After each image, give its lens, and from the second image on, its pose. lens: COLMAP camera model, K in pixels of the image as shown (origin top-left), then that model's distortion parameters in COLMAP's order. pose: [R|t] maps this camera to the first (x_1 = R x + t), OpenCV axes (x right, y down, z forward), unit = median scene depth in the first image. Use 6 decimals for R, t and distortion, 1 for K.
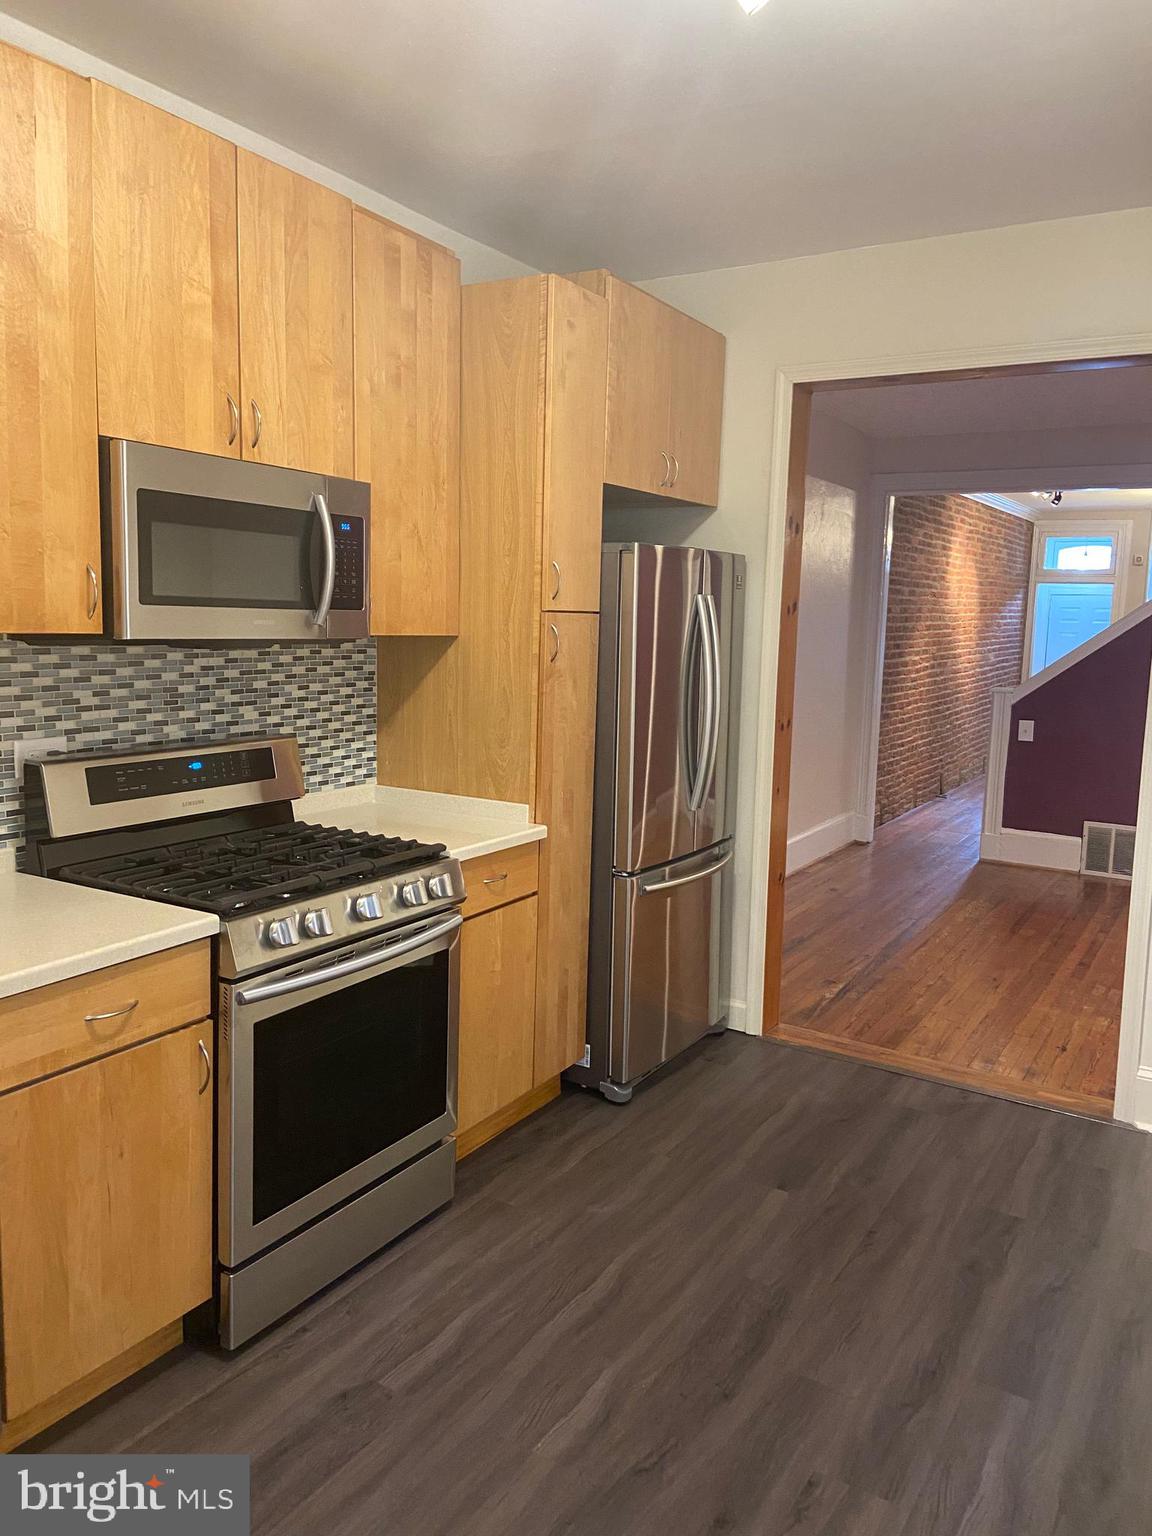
lens RADIAL K [[1165.2, 0, 576.0], [0, 1165.2, 768.0], [0, 0, 1]] dist [0.156047, -0.208571]
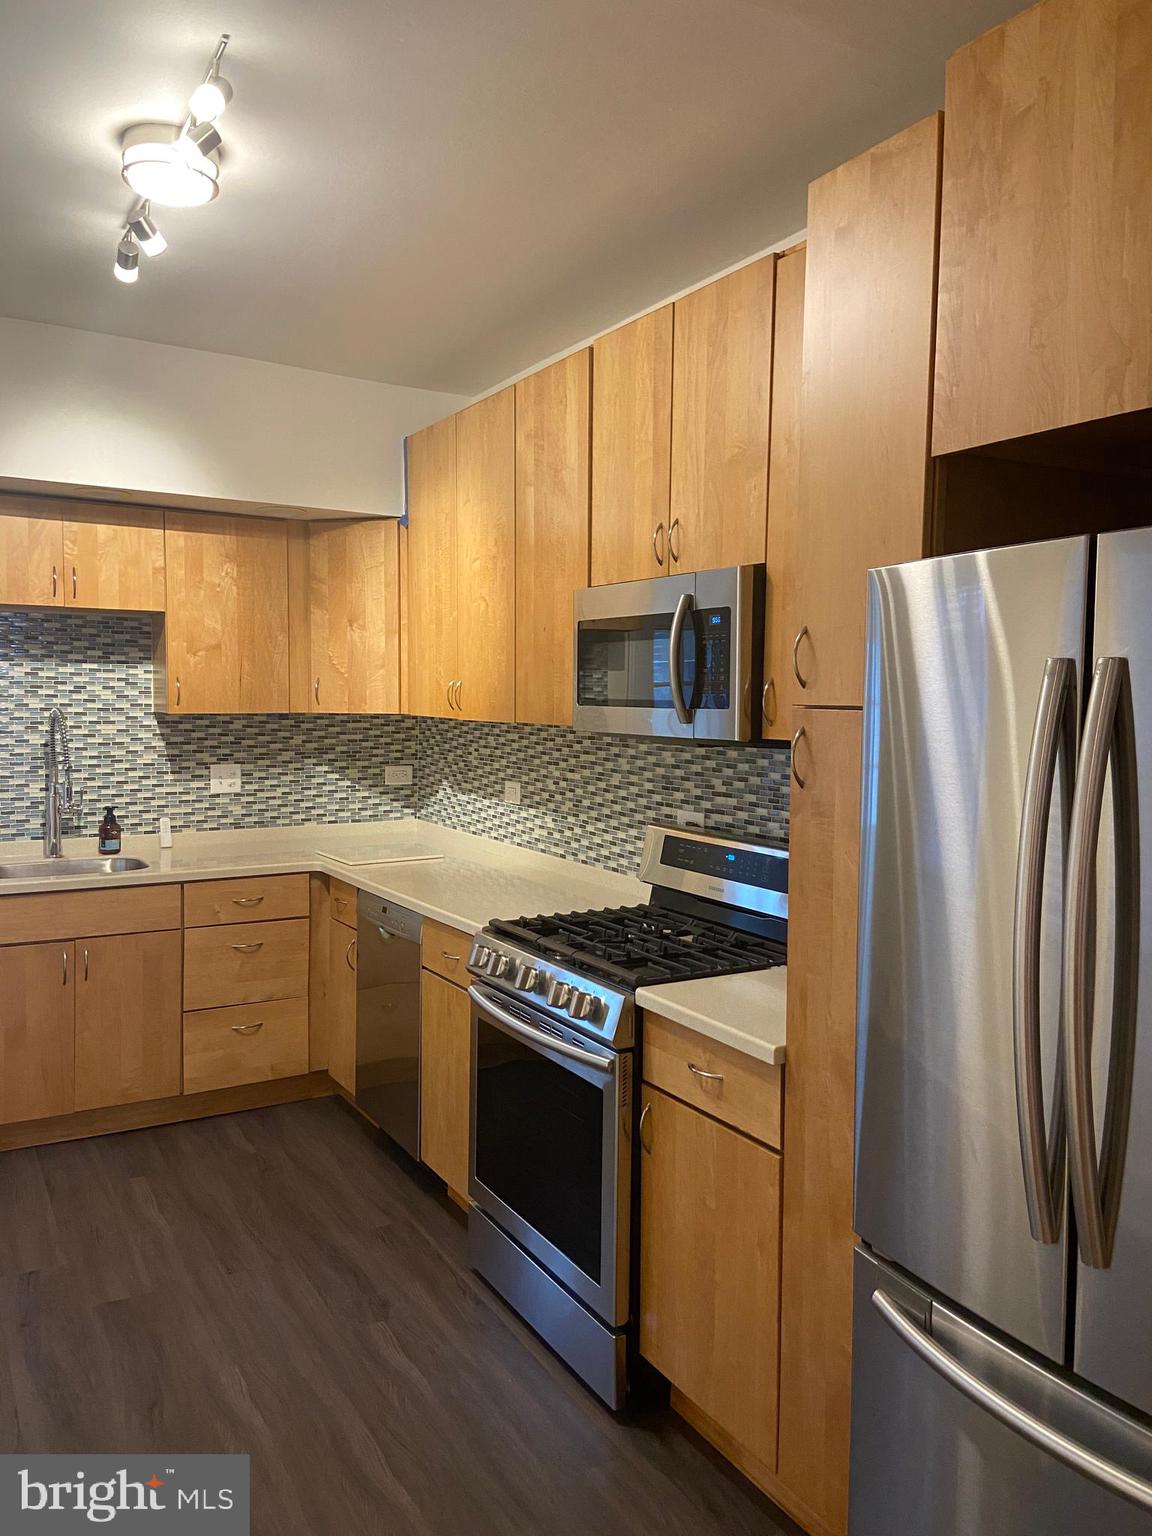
lens RADIAL K [[1165.2, 0, 576.0], [0, 1165.2, 768.0], [0, 0, 1]] dist [0.156047, -0.208571]
pose [[-0.486872, 0.012411, -0.873385, 0.701195], [-0.152183, 0.983401, 0.098809, -0.172402], [0.860114, 0.181022, -0.476901, 1.442466]]
